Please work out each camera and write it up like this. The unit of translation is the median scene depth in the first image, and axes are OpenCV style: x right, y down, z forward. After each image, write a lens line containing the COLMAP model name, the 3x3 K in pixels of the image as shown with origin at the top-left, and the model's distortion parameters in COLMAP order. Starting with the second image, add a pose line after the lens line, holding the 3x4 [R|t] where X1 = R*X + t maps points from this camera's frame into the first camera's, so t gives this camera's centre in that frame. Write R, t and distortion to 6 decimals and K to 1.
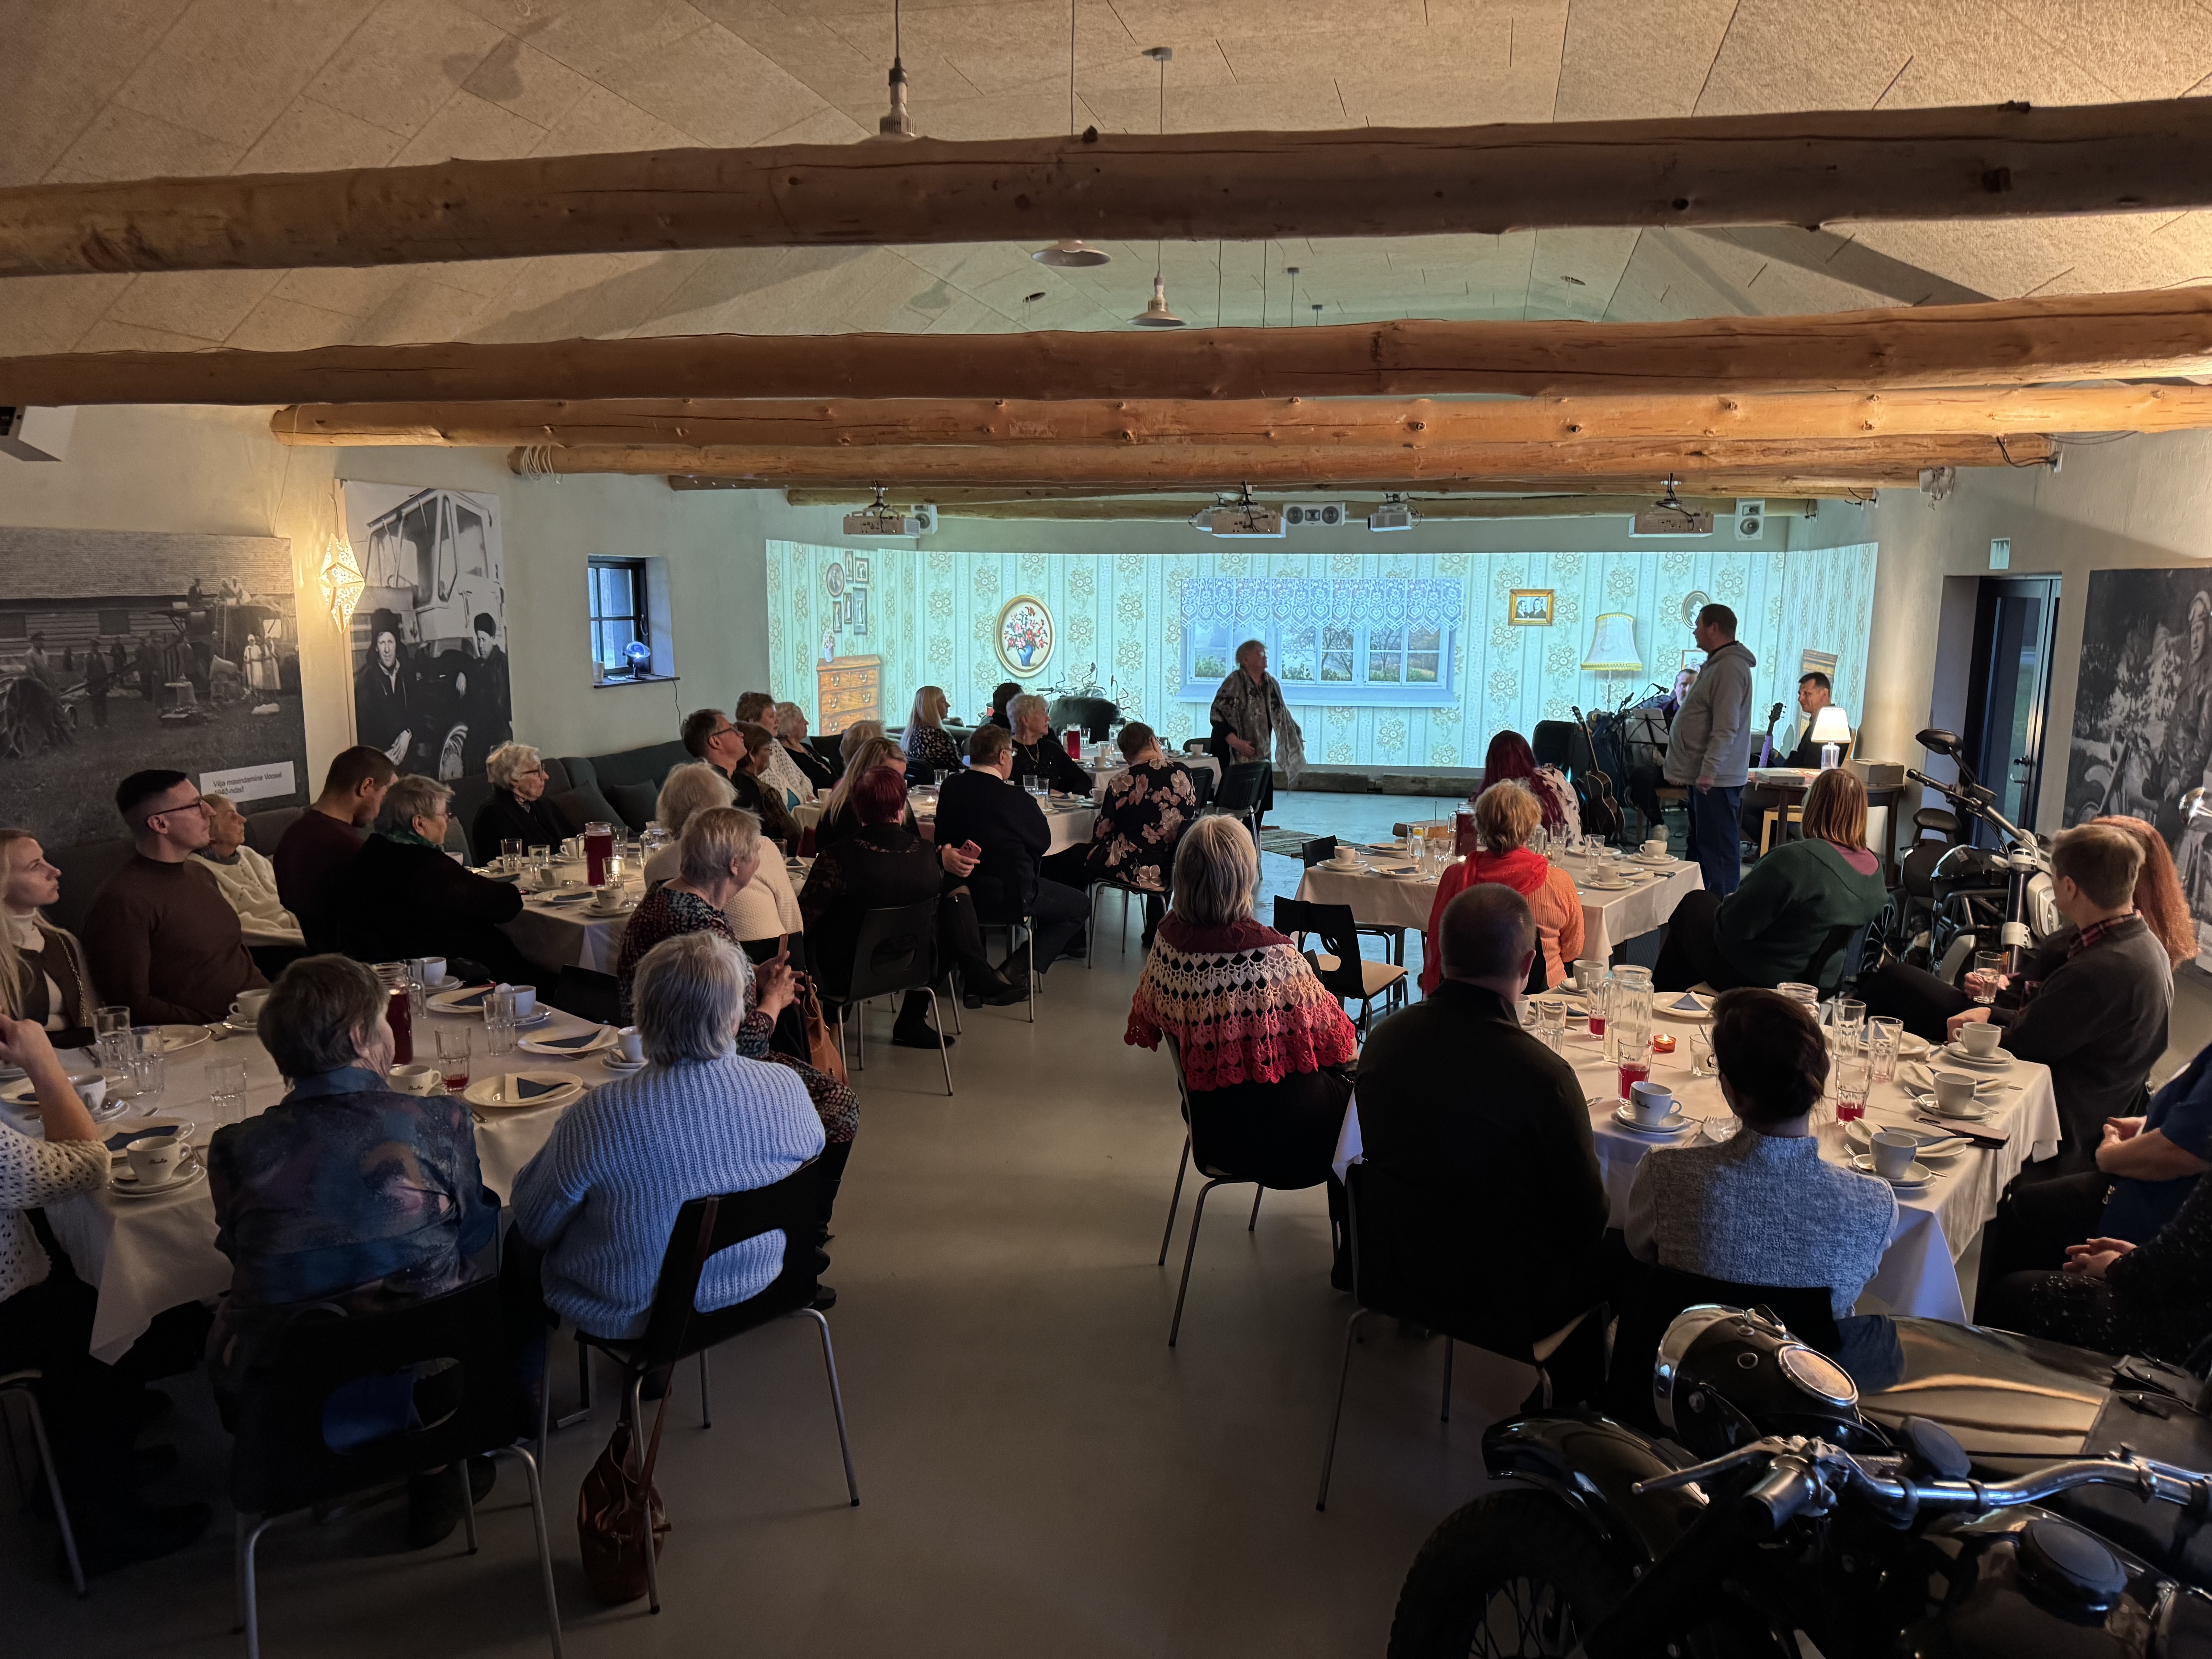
lens RADIAL K [[1557.1, 0, 1106.0], [0, 1557.1, 829.5], [0, 0, 1]] dist [0.096406, -0.142165]
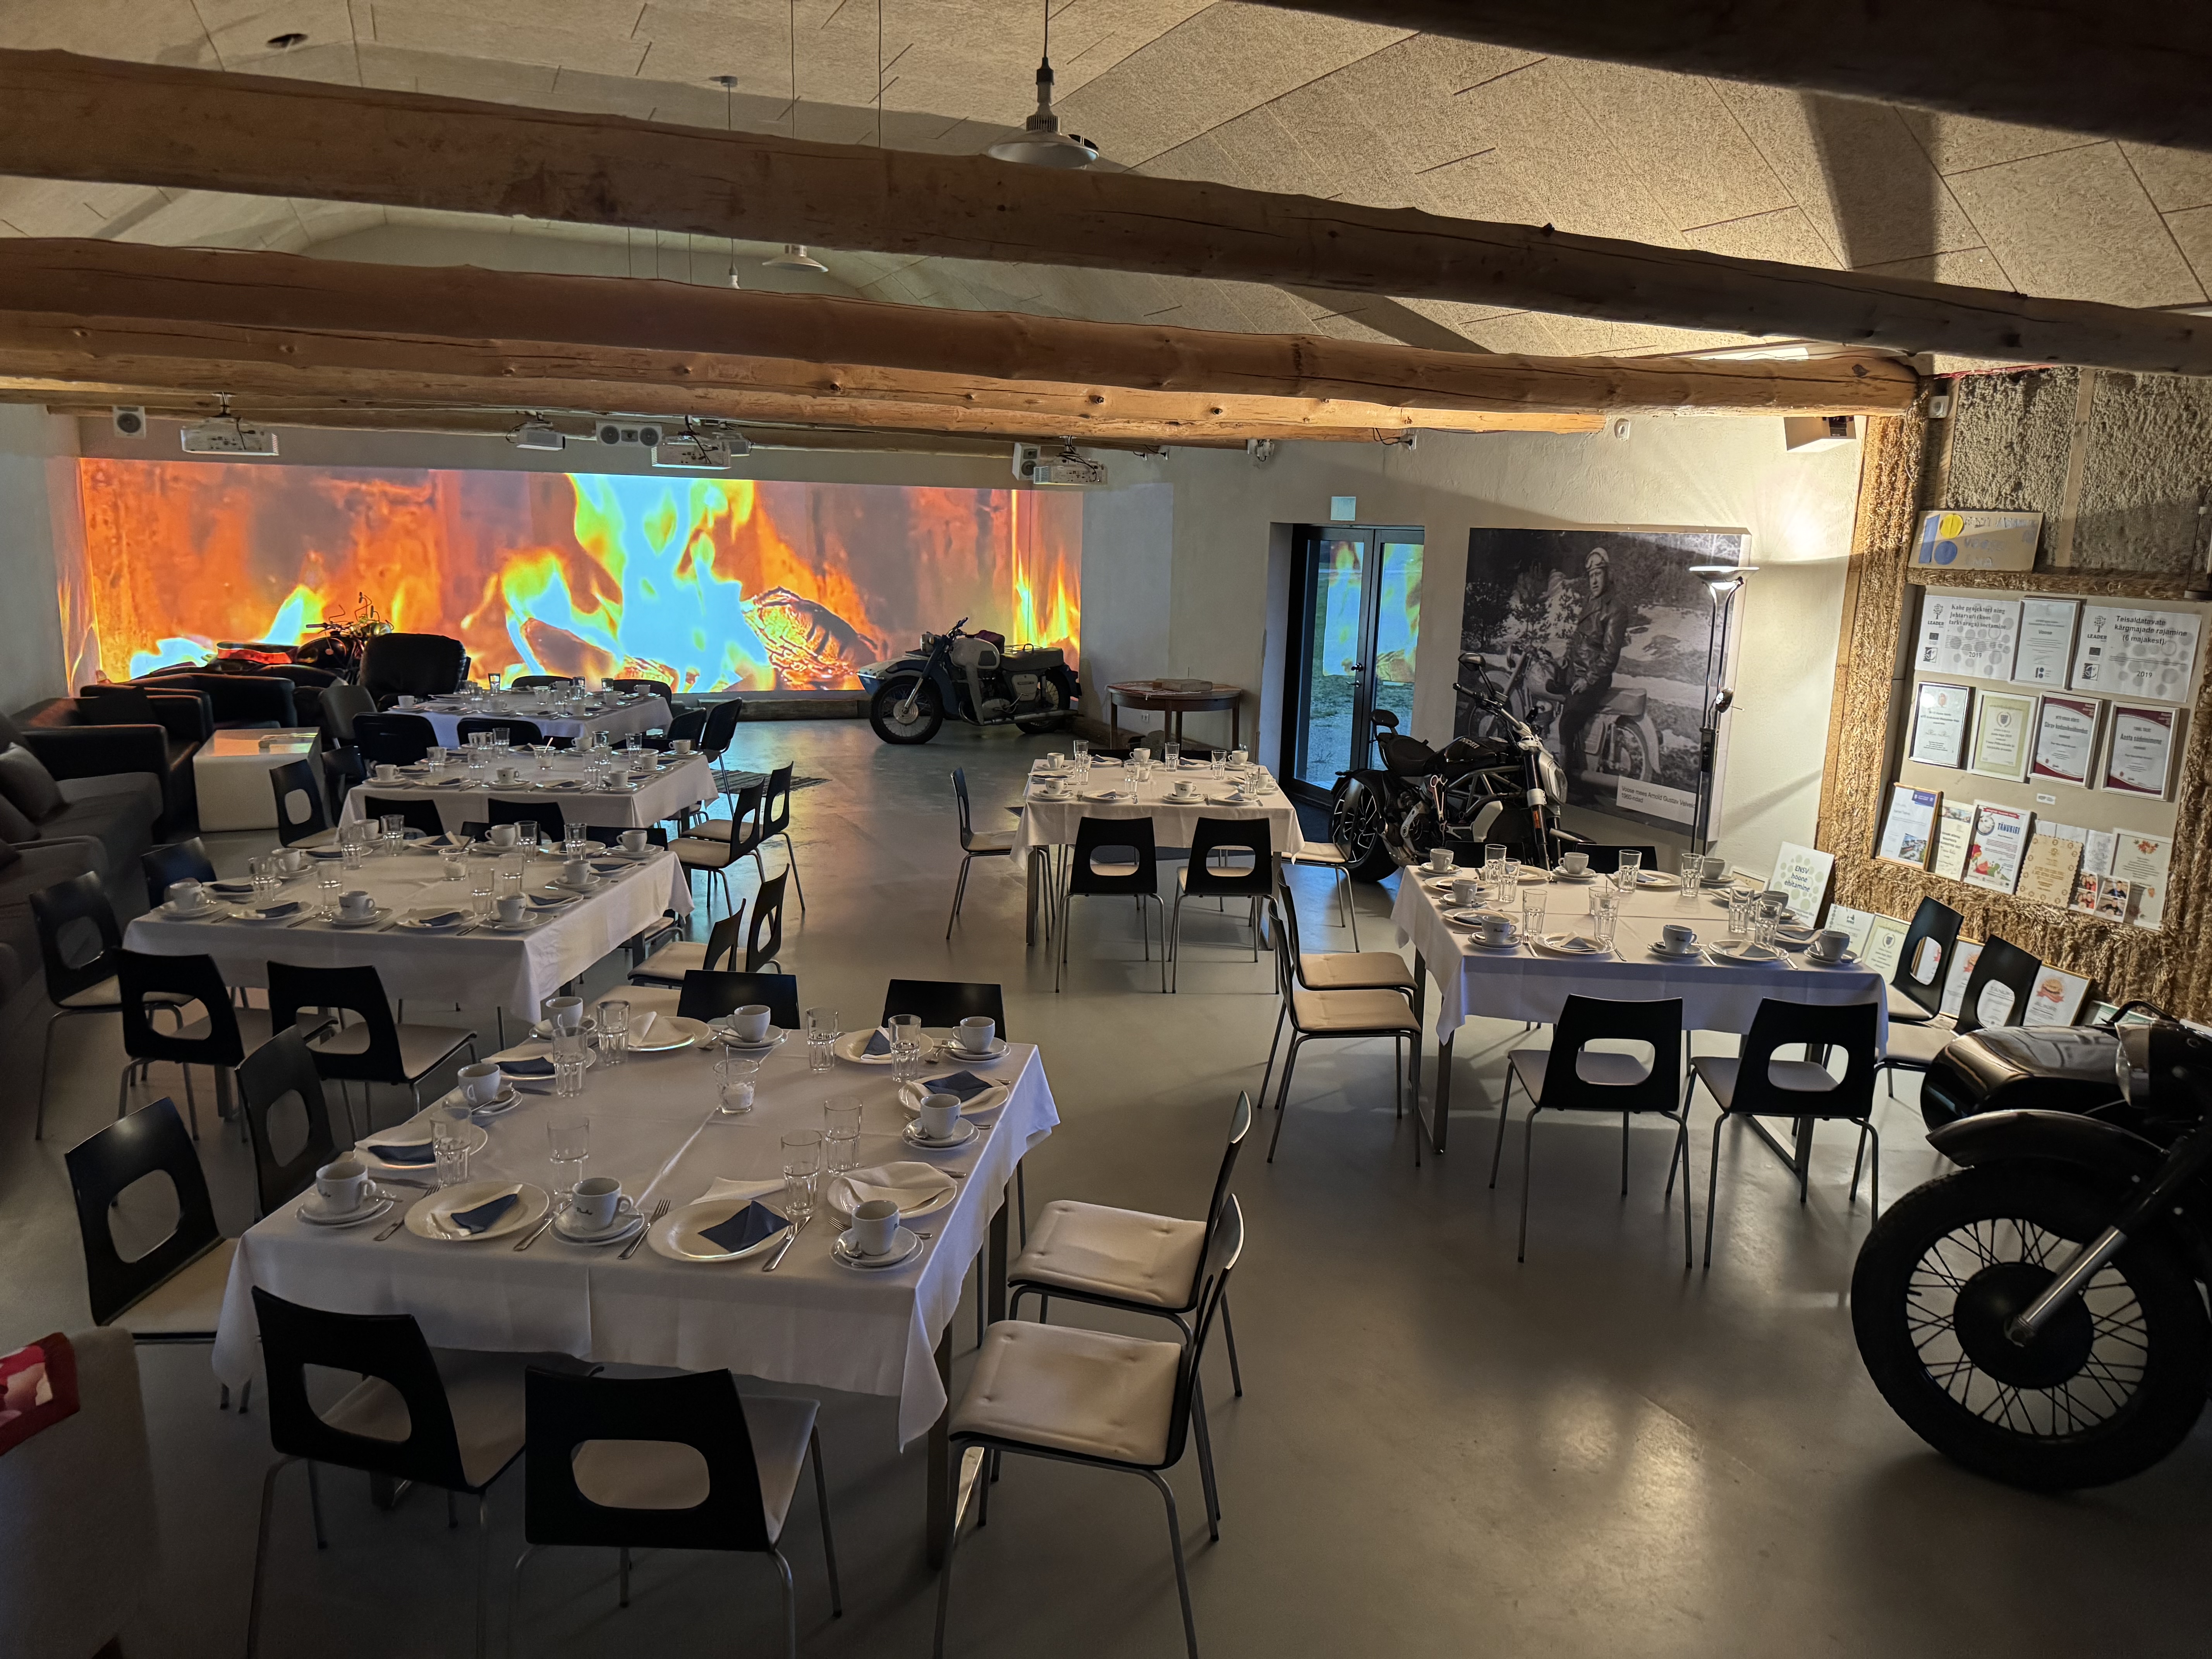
lens RADIAL K [[1557.1, 0, 1106.0], [0, 1557.1, 829.5], [0, 0, 1]] dist [0.096406, -0.142165]
pose [[0.808492, -0.109371, 0.578255, -0.500969], [0.074540, 0.993697, 0.083729, -0.046372], [-0.583768, -0.024591, 0.811548, 0.083393]]
